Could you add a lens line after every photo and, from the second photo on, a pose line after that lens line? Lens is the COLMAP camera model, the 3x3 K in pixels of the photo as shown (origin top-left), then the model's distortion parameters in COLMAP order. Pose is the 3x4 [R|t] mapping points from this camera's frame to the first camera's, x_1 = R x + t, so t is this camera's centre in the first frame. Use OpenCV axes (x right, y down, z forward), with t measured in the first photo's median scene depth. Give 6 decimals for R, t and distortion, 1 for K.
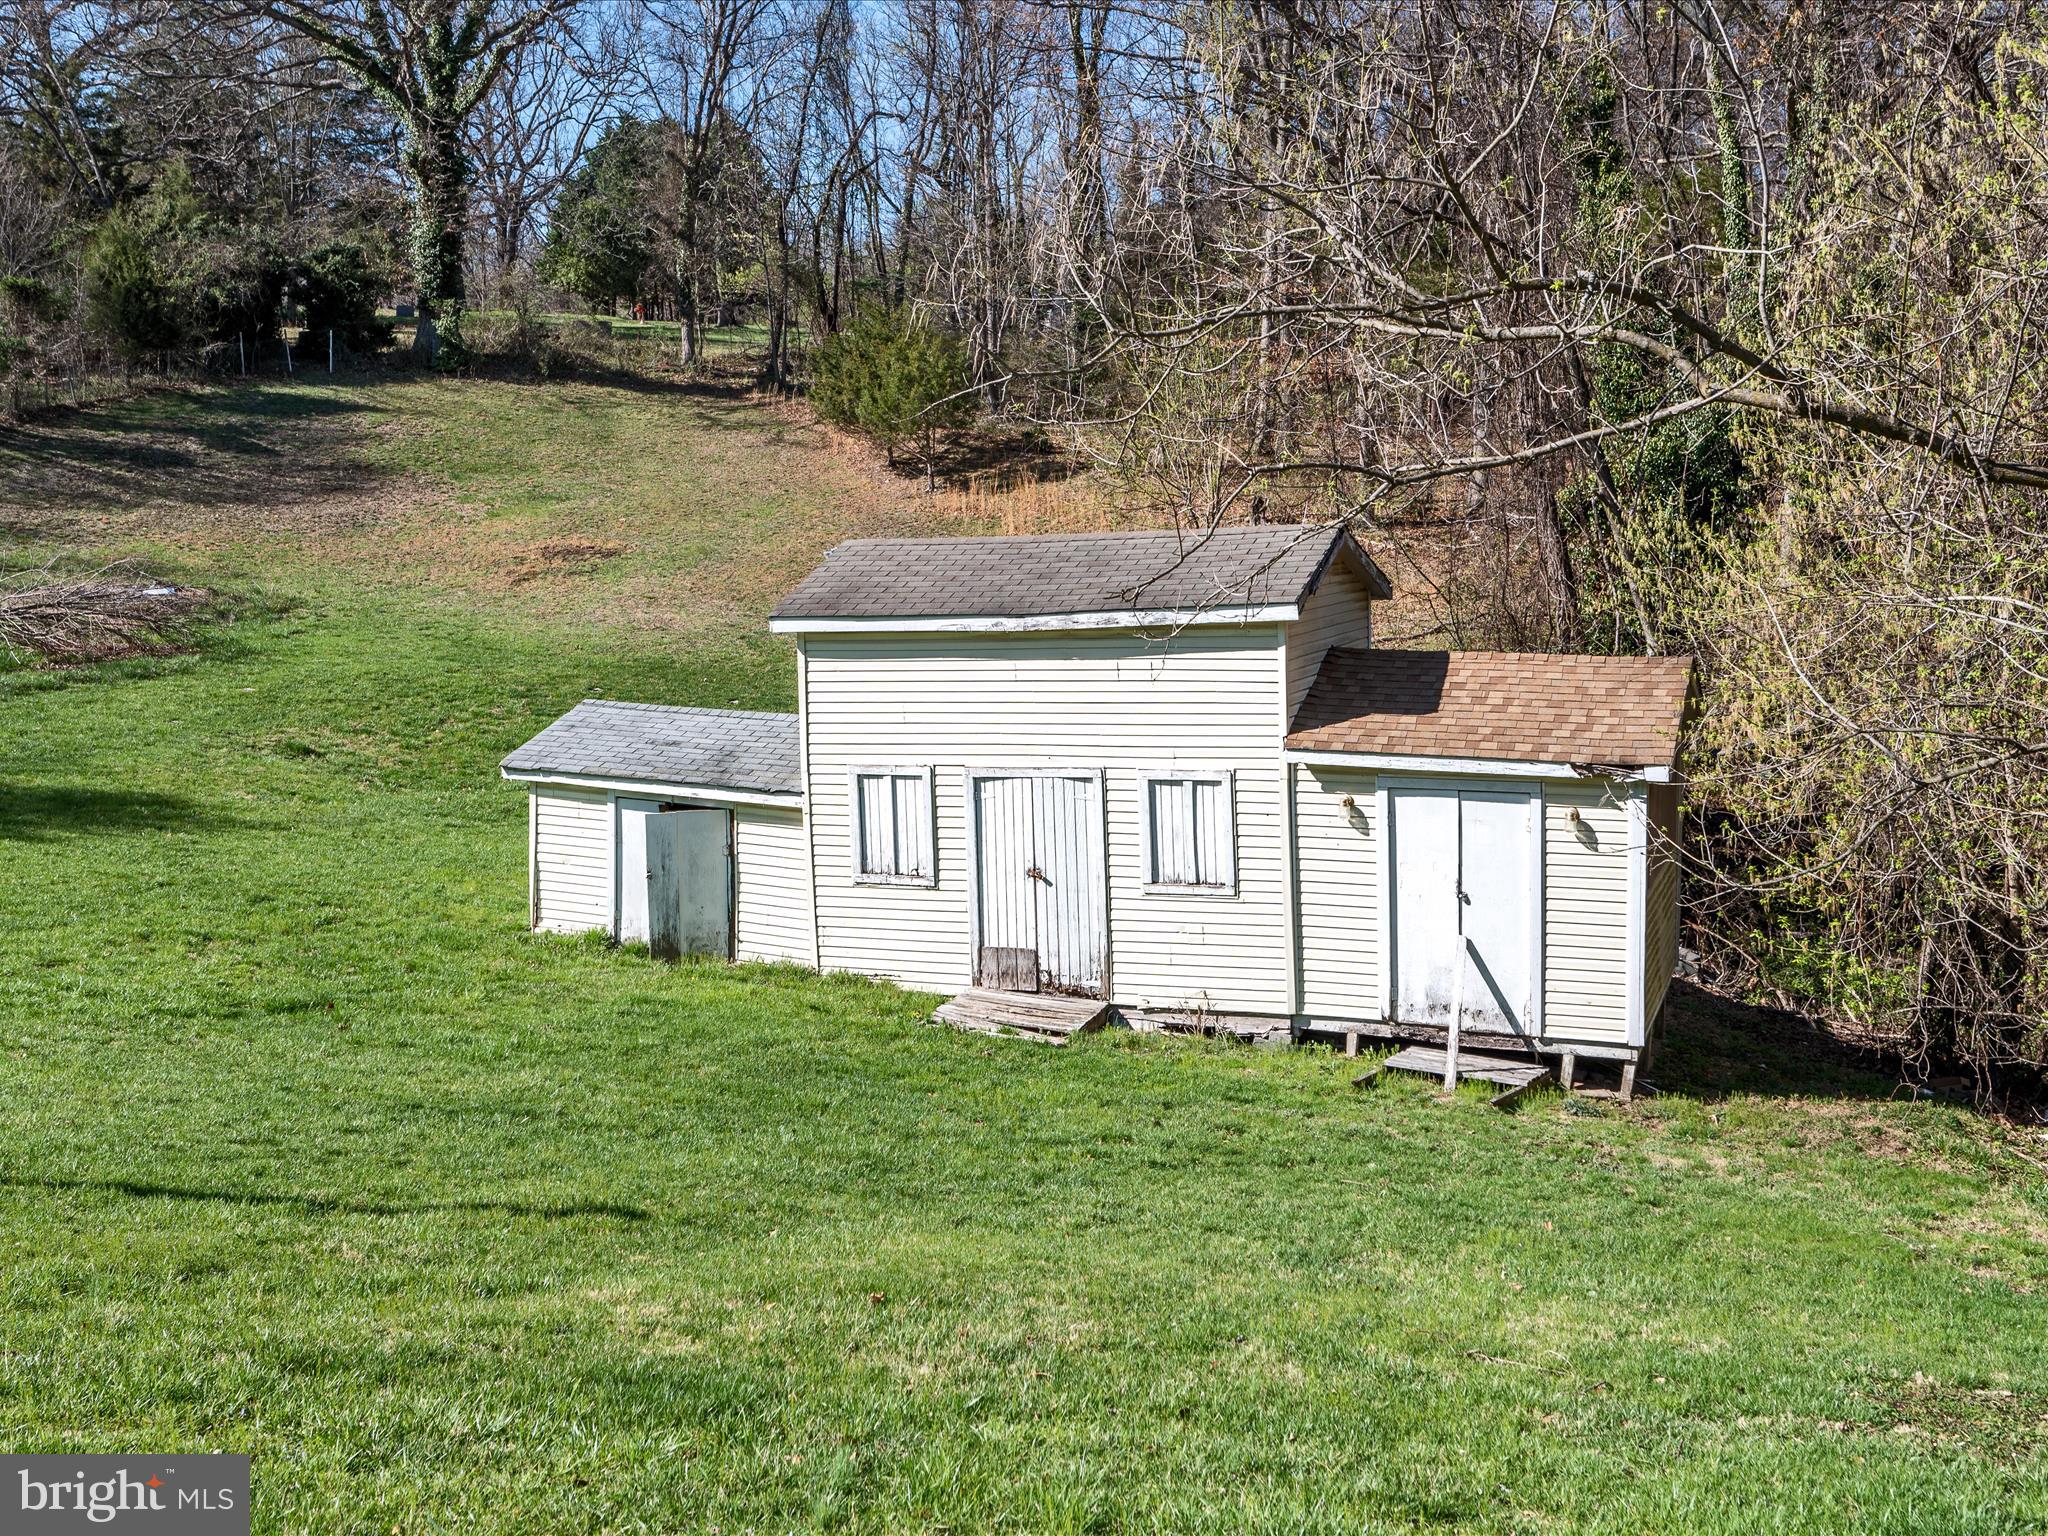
lens RADIAL K [[2098.6, 0, 1025.0], [0, 2098.6, 768.7], [0, 0, 1]] dist [0.002712, -0.004301]
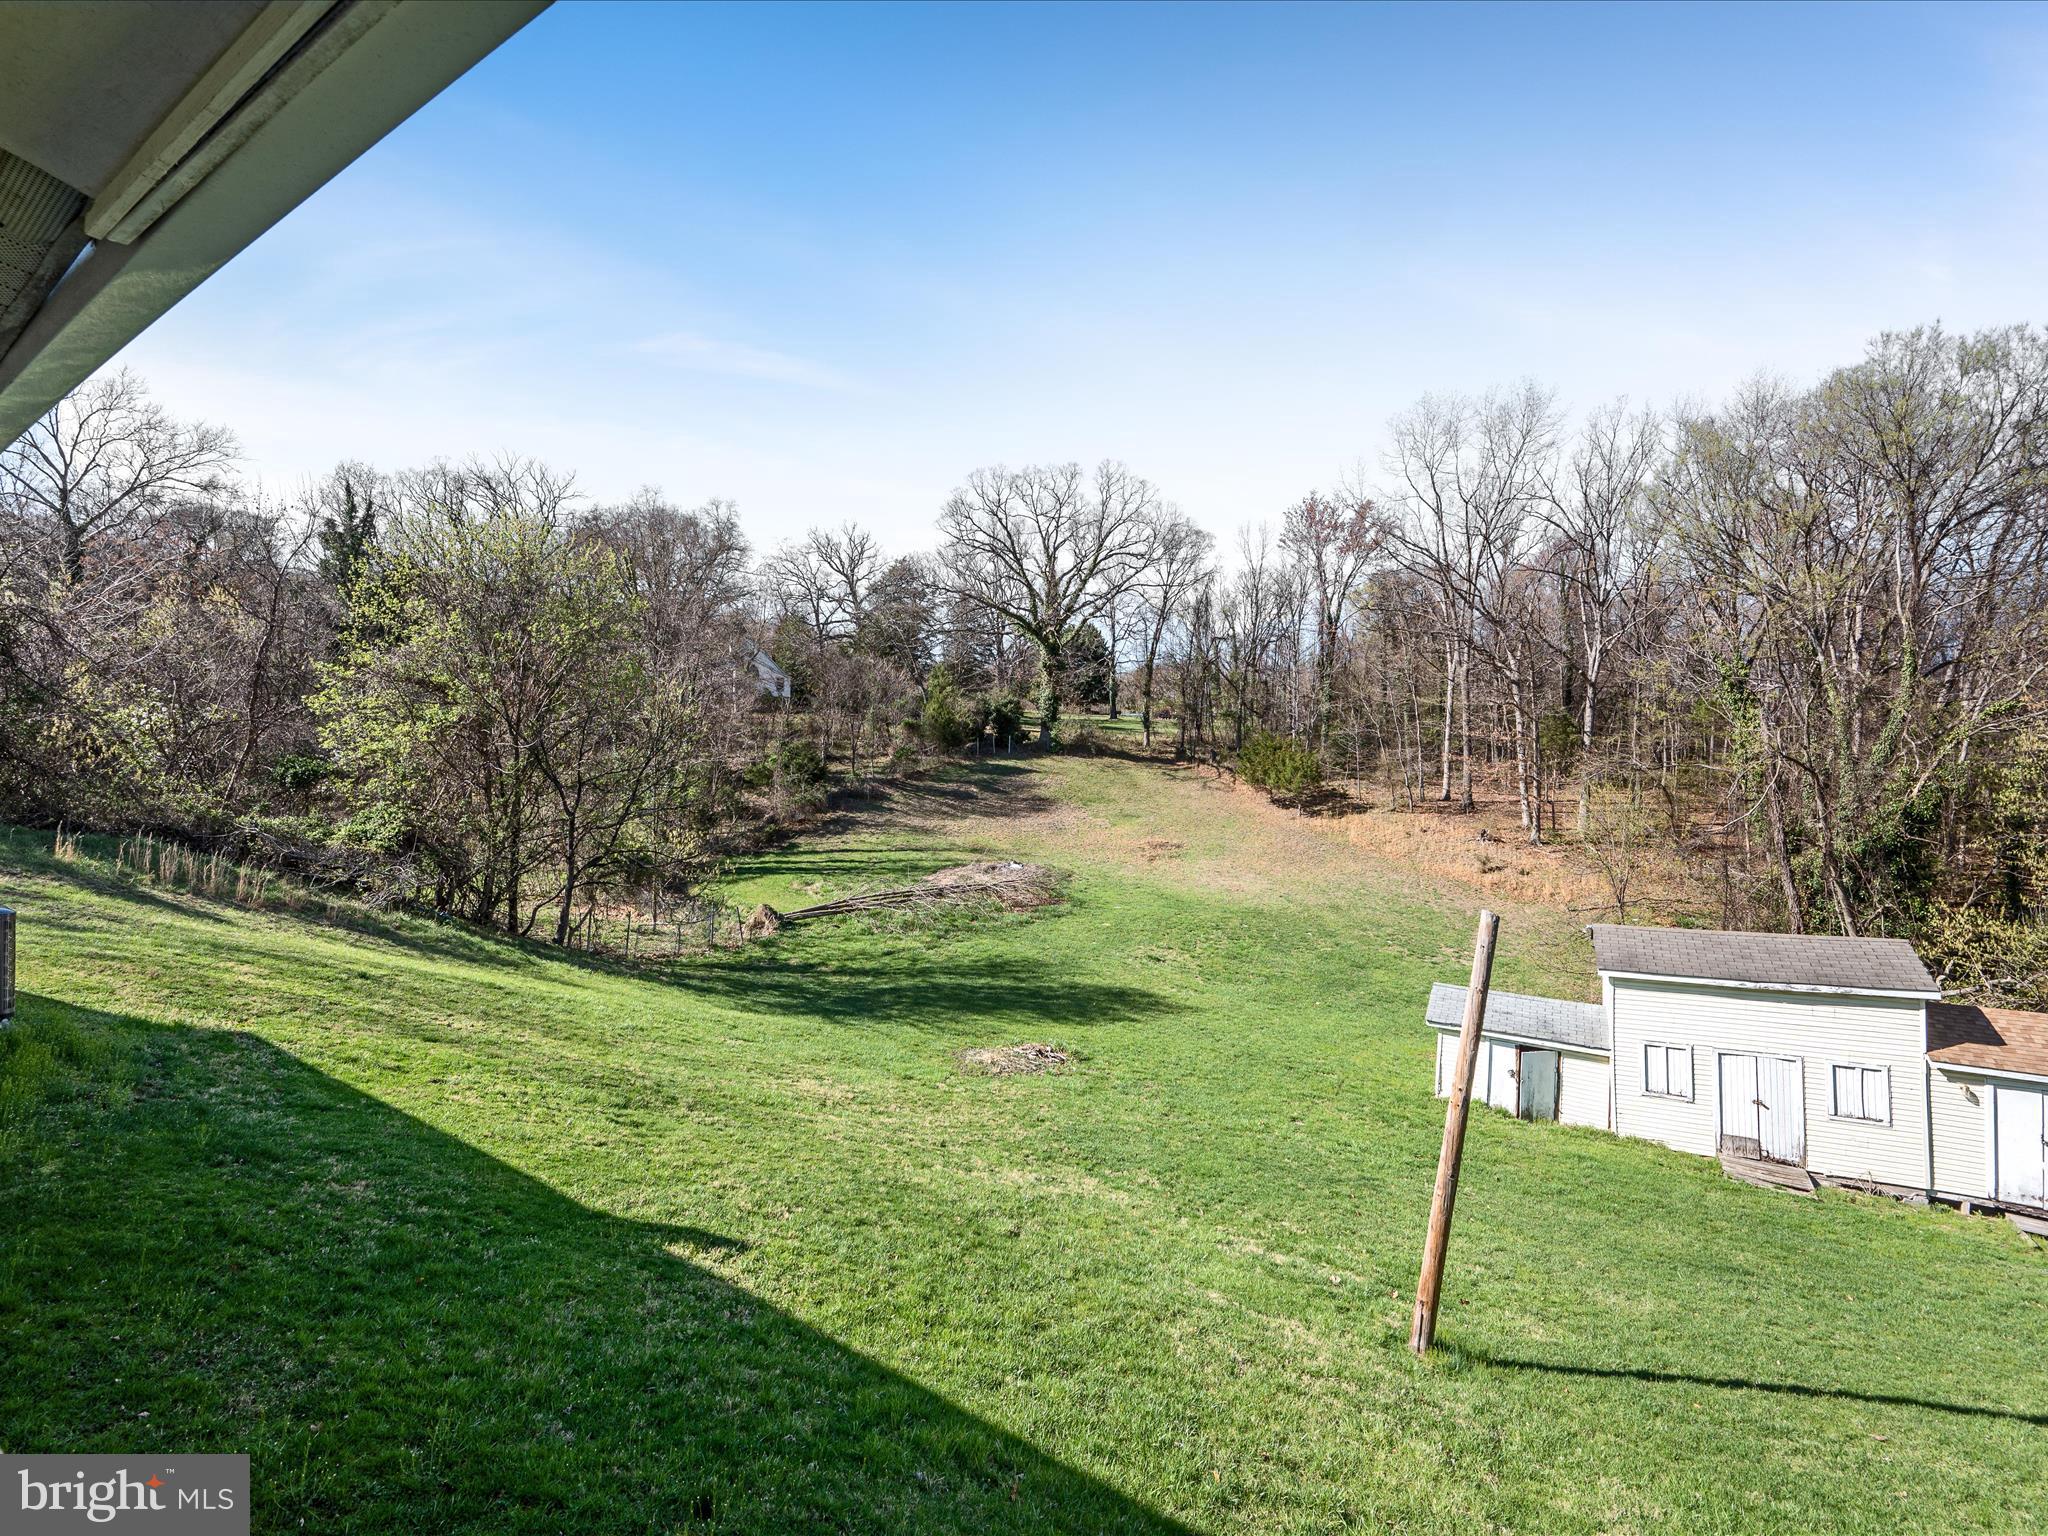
lens RADIAL K [[916.6, 0, 1024.1], [0, 916.6, 780.4], [0, 0, 1]] dist [-0.000359, 0.000139]
pose [[0.991461, 0.015939, -0.129423, -0.569470], [-0.030653, 0.993178, -0.112507, -0.135518], [0.126746, 0.115513, 0.985186, -0.038242]]
